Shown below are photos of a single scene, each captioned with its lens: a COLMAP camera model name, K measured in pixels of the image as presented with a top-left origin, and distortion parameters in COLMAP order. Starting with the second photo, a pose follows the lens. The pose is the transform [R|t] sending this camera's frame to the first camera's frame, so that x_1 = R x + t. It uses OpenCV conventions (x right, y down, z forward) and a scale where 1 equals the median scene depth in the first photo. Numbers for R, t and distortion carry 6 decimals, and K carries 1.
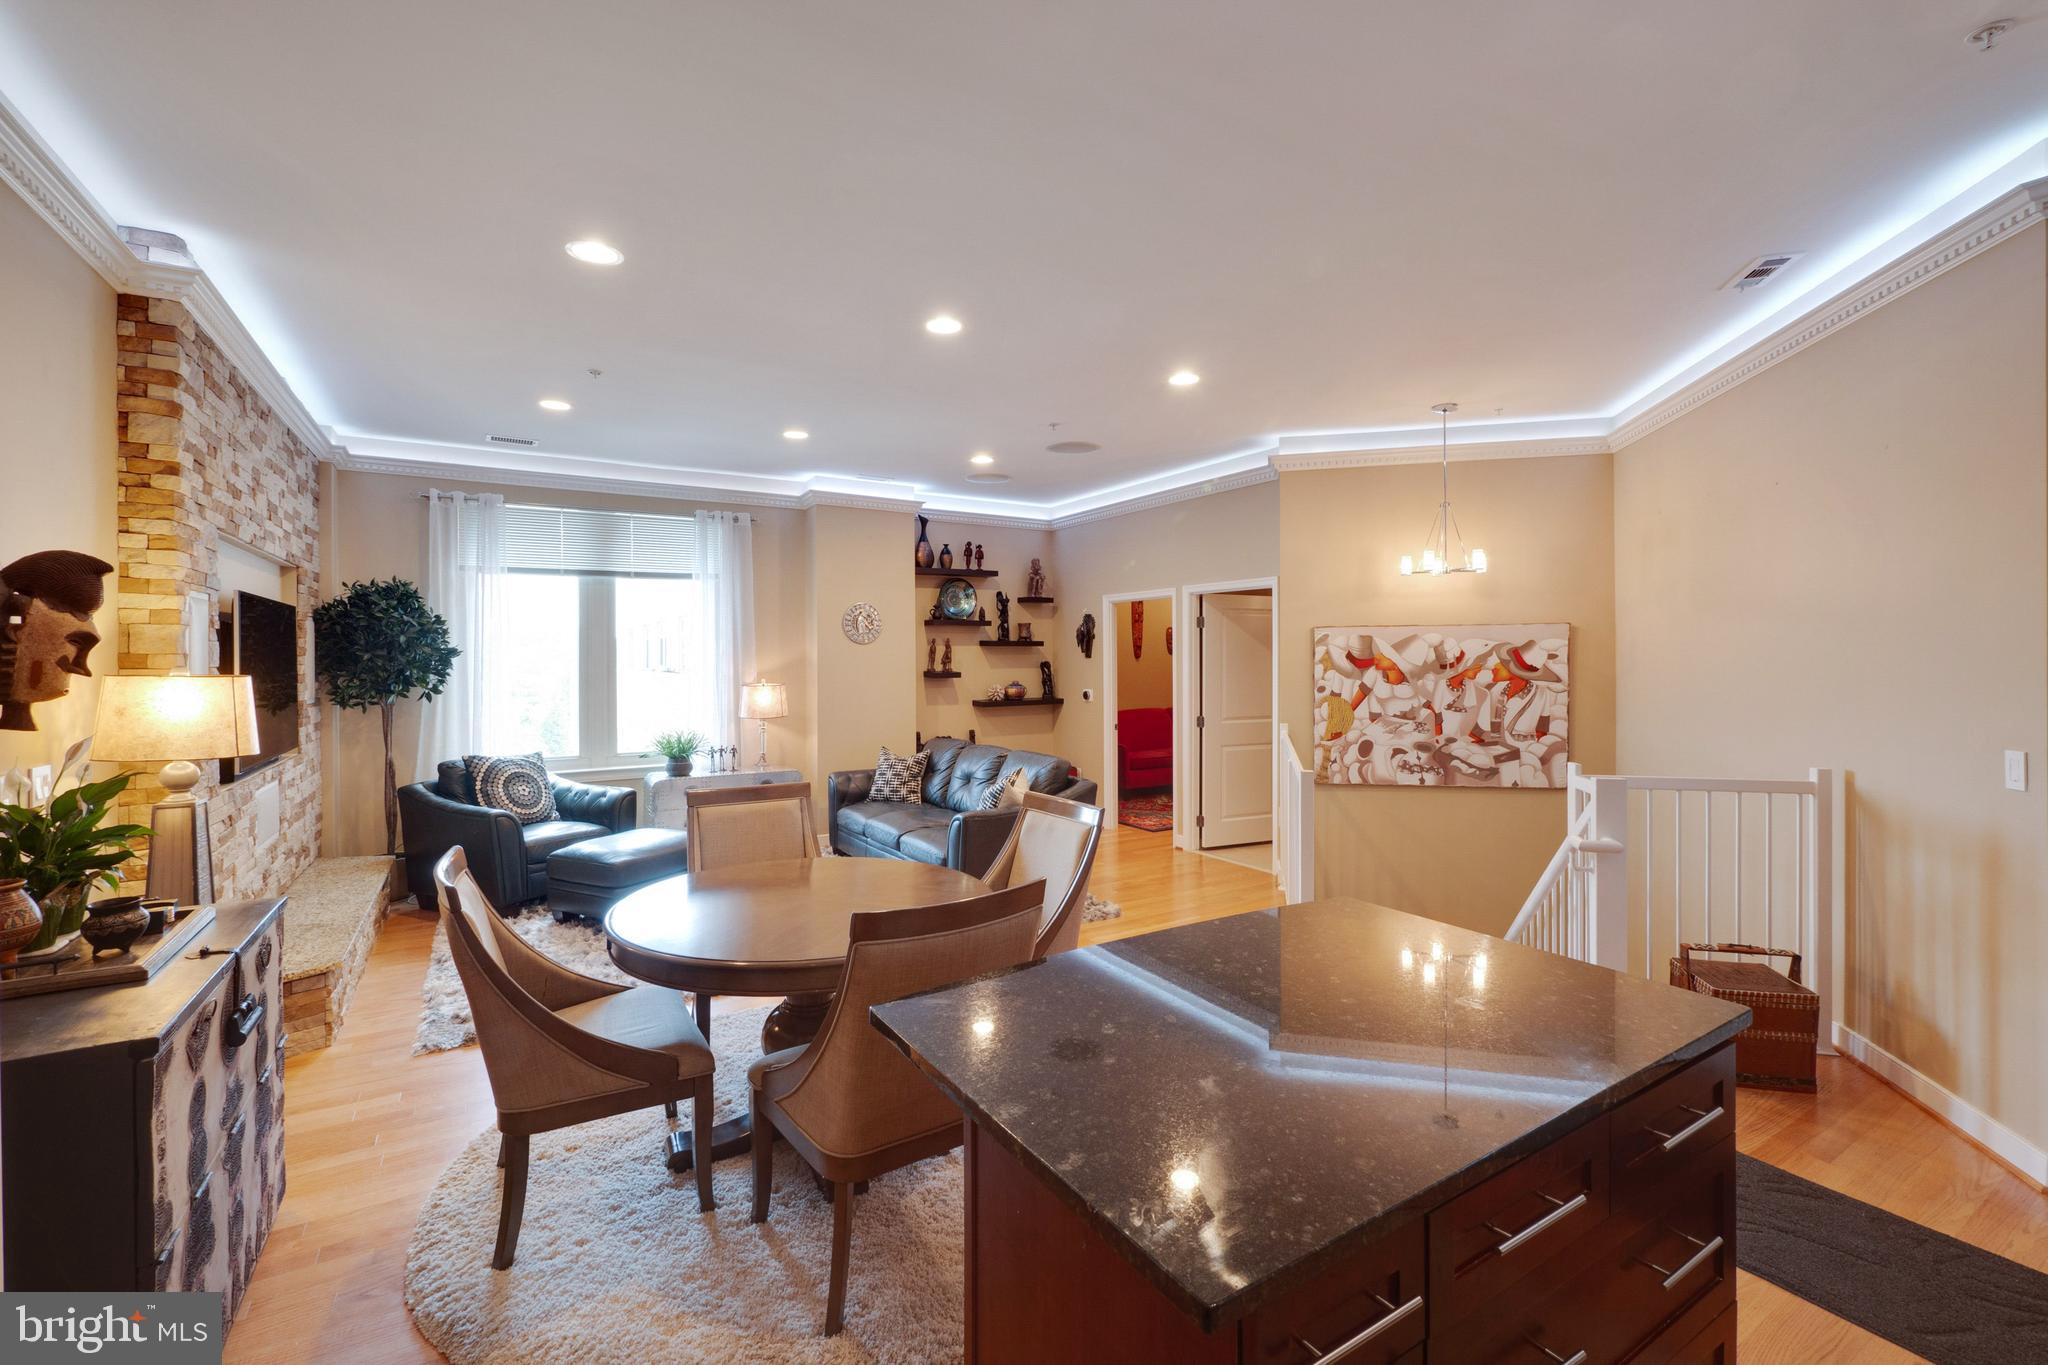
lens RADIAL K [[871.4, 0, 1028.6], [0, 871.4, 658.8], [0, 0, 1]] dist [-0.006528, 0.001765]
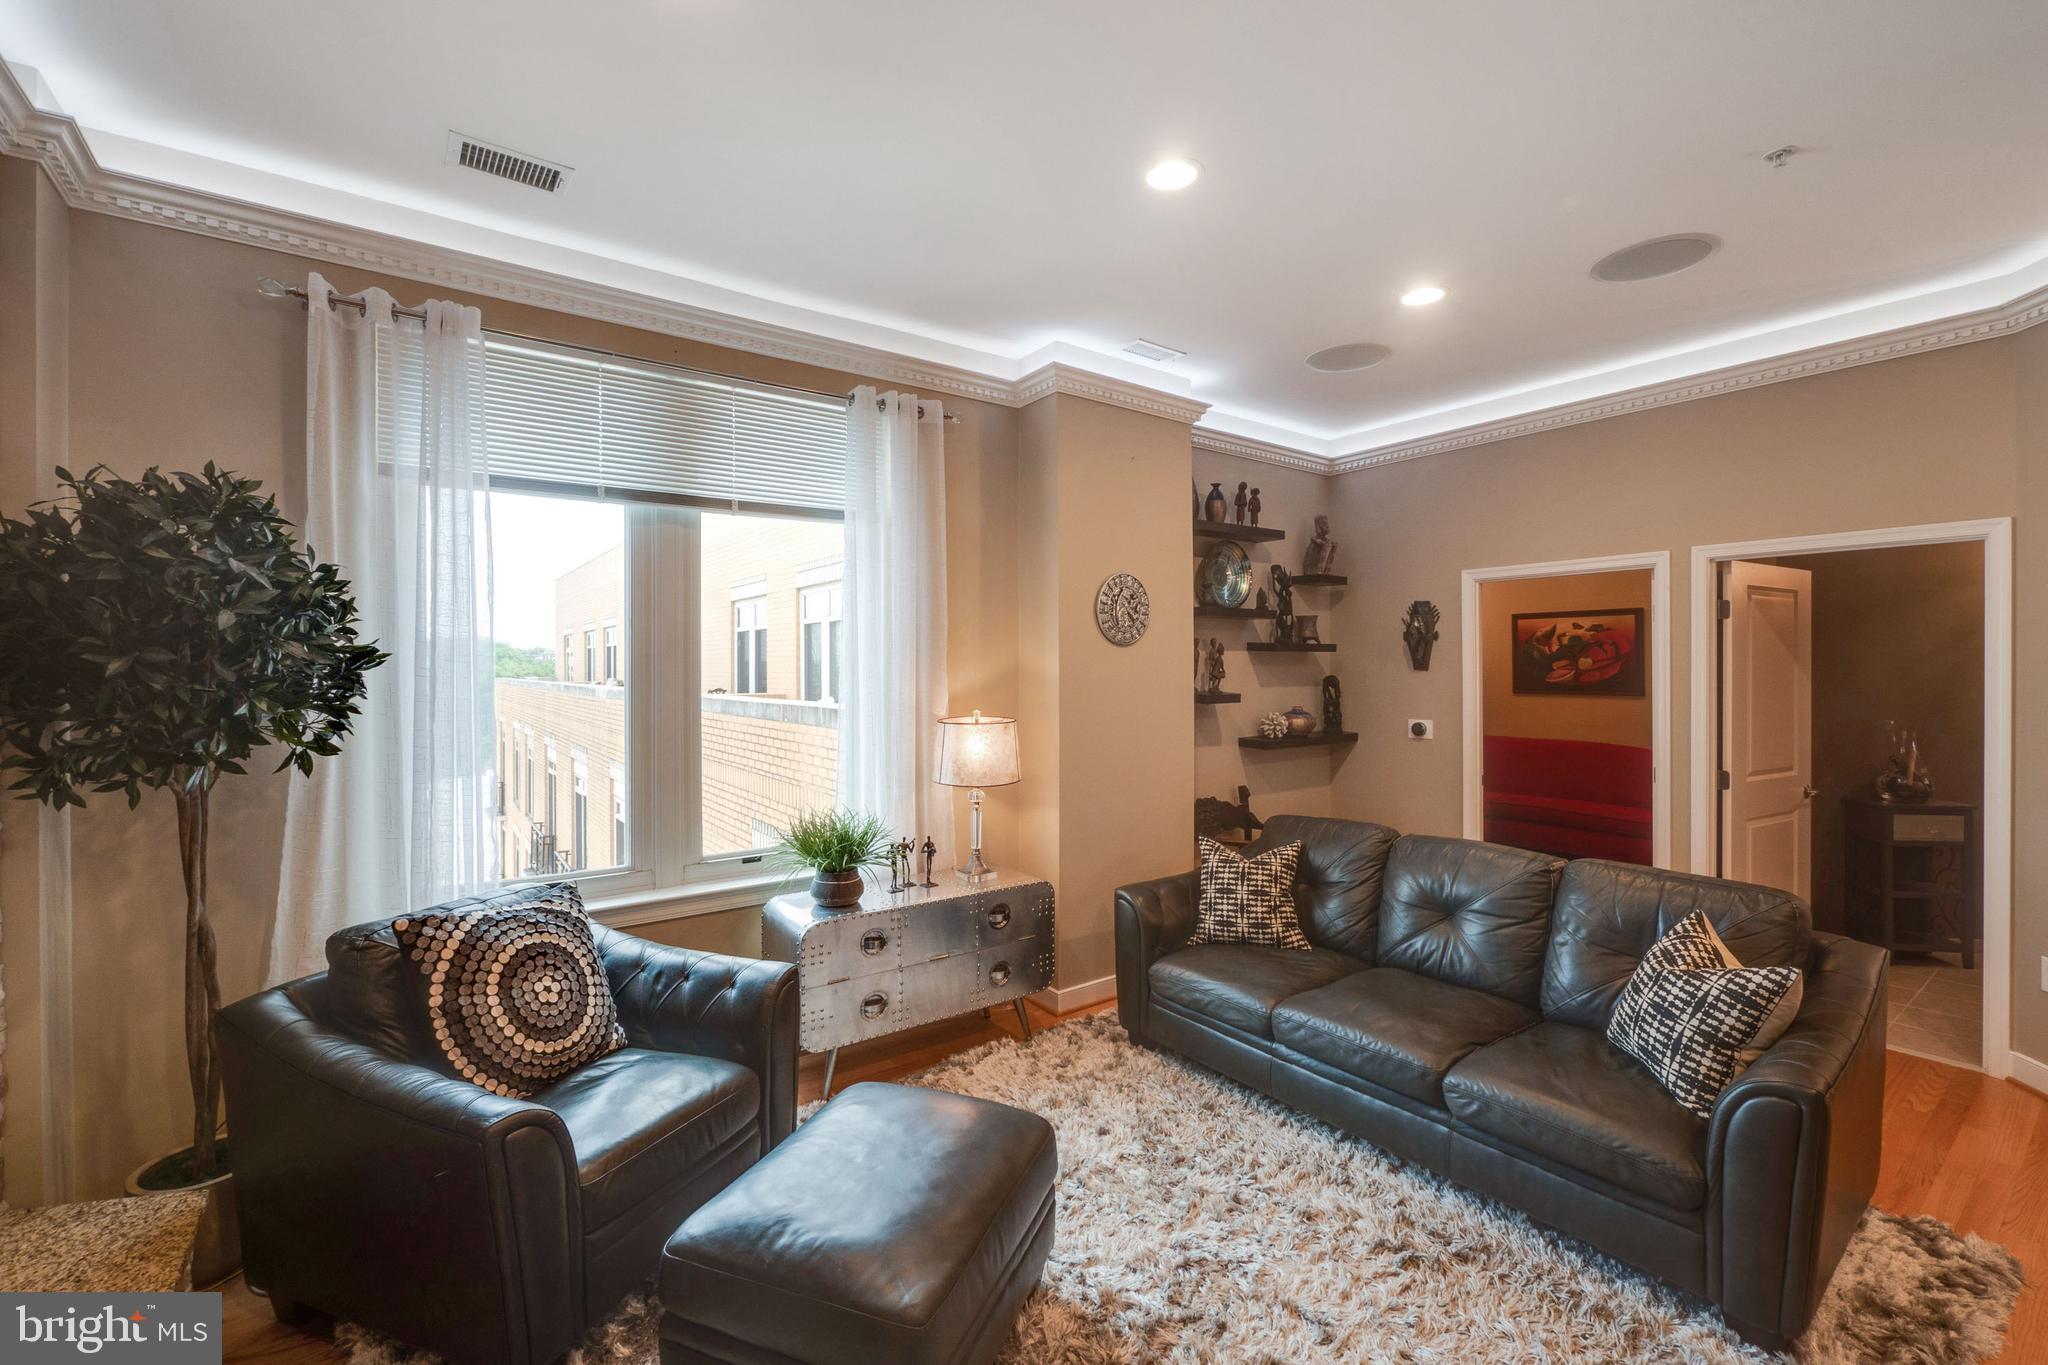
lens RADIAL K [[871.4, 0, 1032.3], [0, 871.4, 671.0], [0, 0, 1]] dist [-0.006528, 0.001765]
pose [[0.996848, 0.000233, 0.079340, -0.371598], [-0.000247, 1.000000, 0.000156, -0.000816], [-0.079340, -0.000175, 0.996848, 0.551681]]
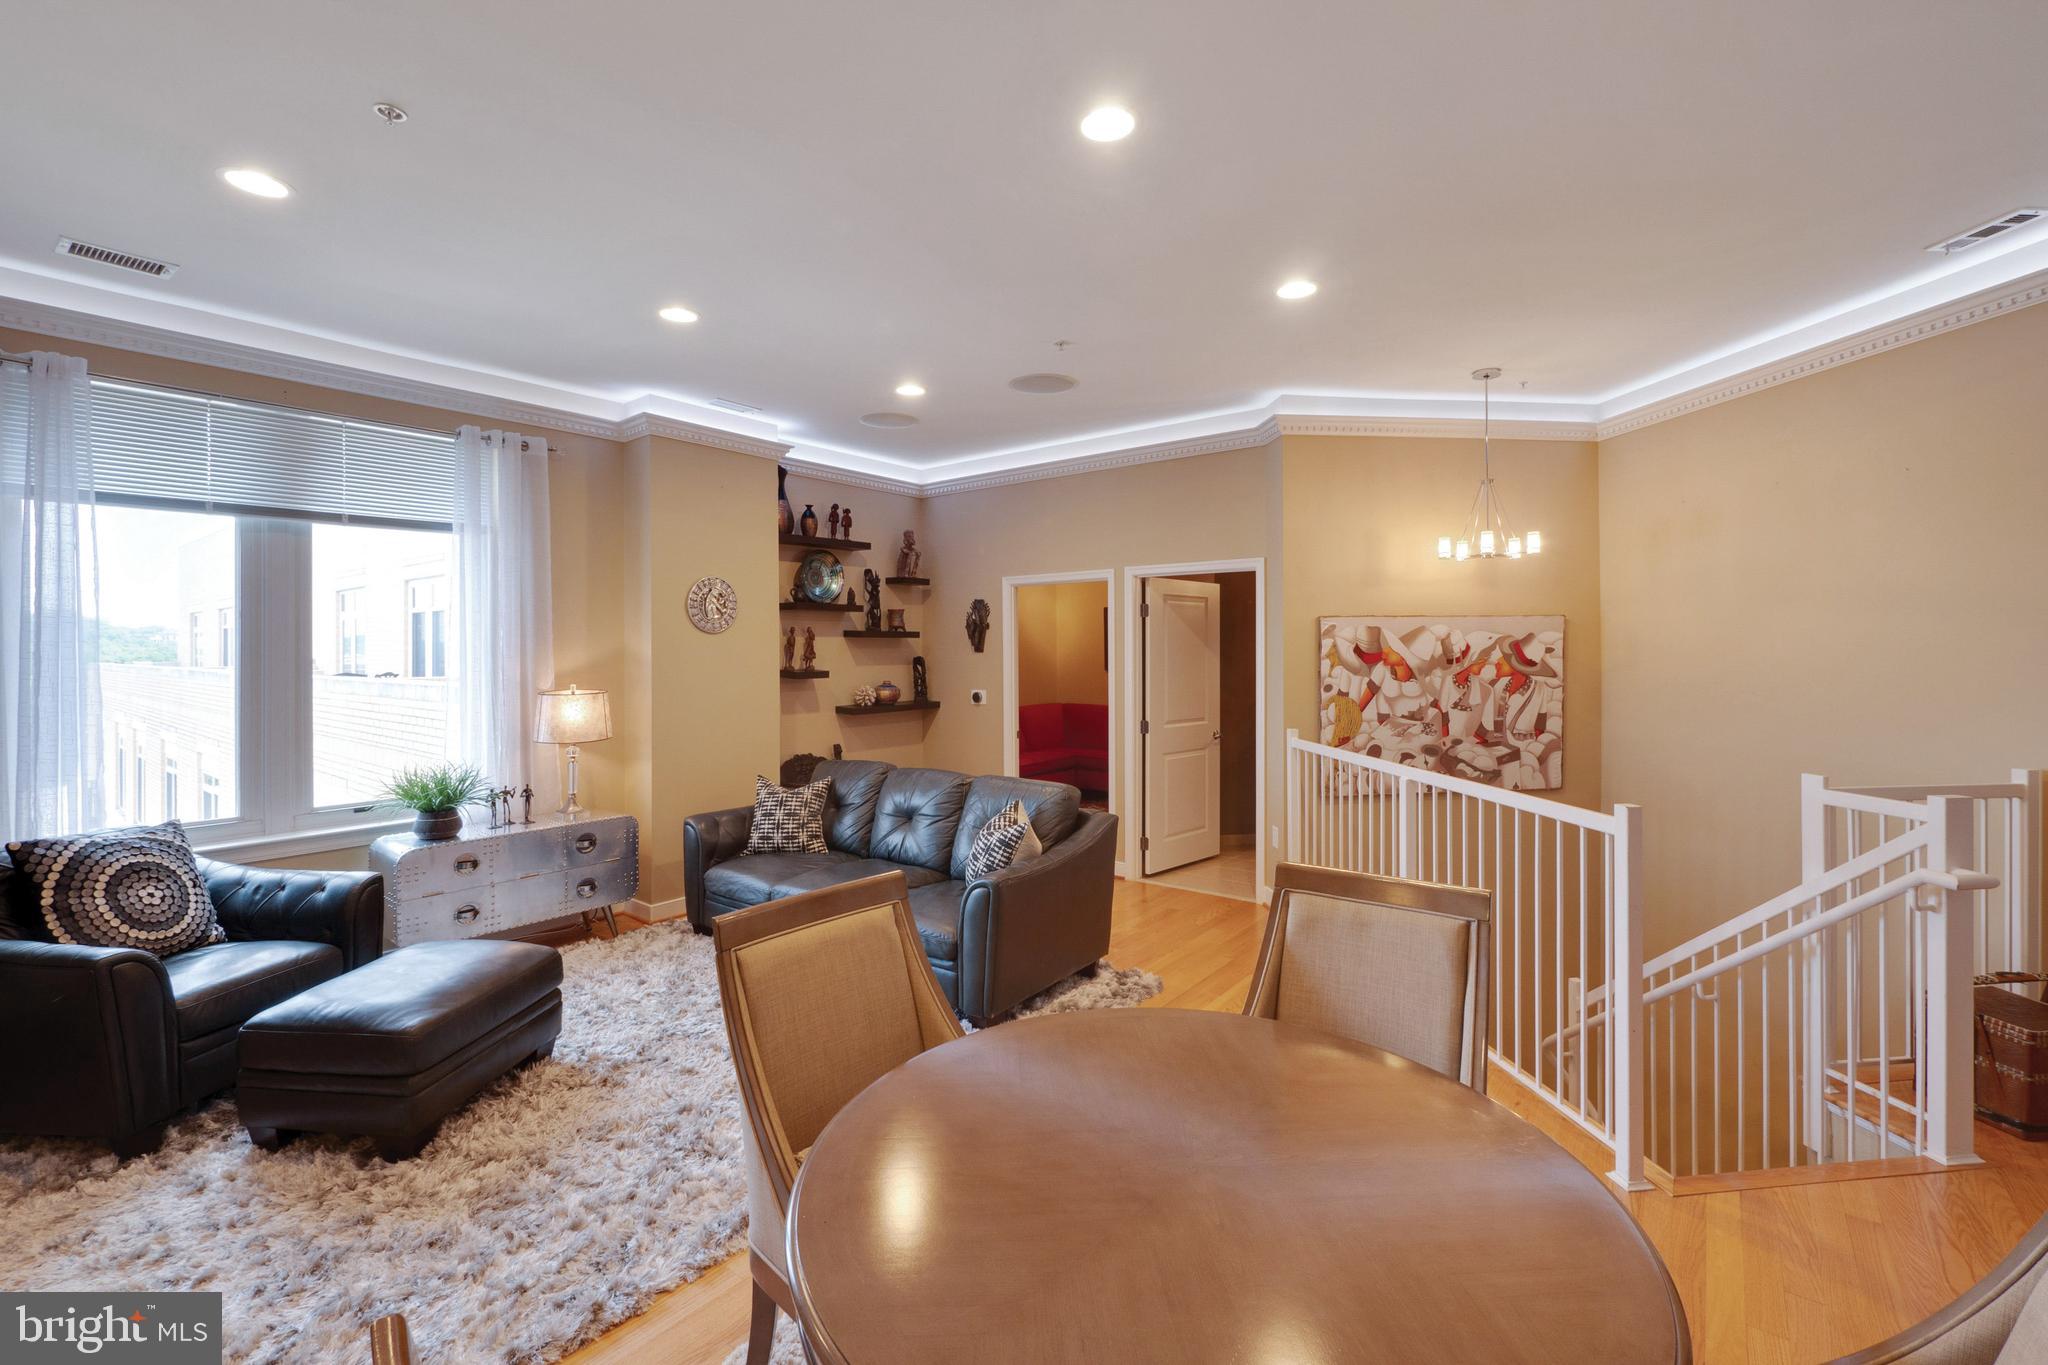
lens RADIAL K [[871.4, 0, 1032.7], [0, 871.4, 648.0], [0, 0, 1]] dist [-0.006528, 0.001765]
pose [[0.937688, 0.000514, 0.347478, -0.242553], [0.001338, 0.999986, -0.005090, -0.000984], [-0.347476, 0.005238, 0.937674, 0.286215]]
